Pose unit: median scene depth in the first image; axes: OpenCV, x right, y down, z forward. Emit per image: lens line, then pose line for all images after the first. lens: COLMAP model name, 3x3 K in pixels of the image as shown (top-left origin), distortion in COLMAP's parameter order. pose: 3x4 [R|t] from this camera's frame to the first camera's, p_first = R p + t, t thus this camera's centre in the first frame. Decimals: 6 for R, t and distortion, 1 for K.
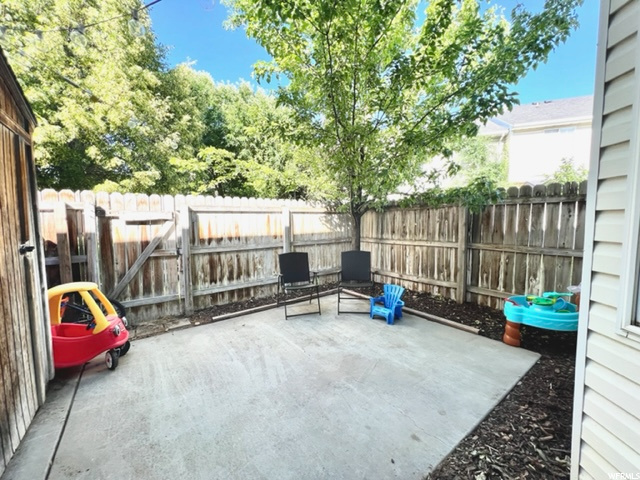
lens RADIAL K [[256.4, 0, 318.7], [0, 256.4, 242.5], [0, 0, 1]] dist [0.000206, -0.000071]
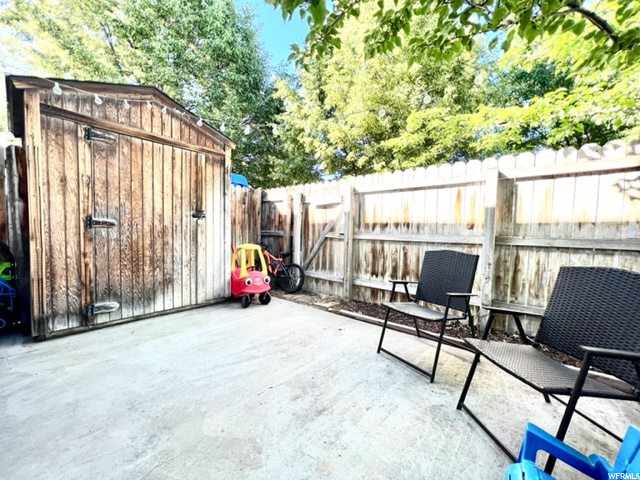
lens RADIAL K [[256.4, 0, 318.7], [0, 256.4, 242.5], [0, 0, 1]] dist [0.000206, -0.000071]
pose [[0.236017, 0.076970, -0.968696, 0.370337], [-0.094666, 0.993938, 0.055911, 0.017797], [0.967127, 0.078506, 0.241873, 0.622764]]
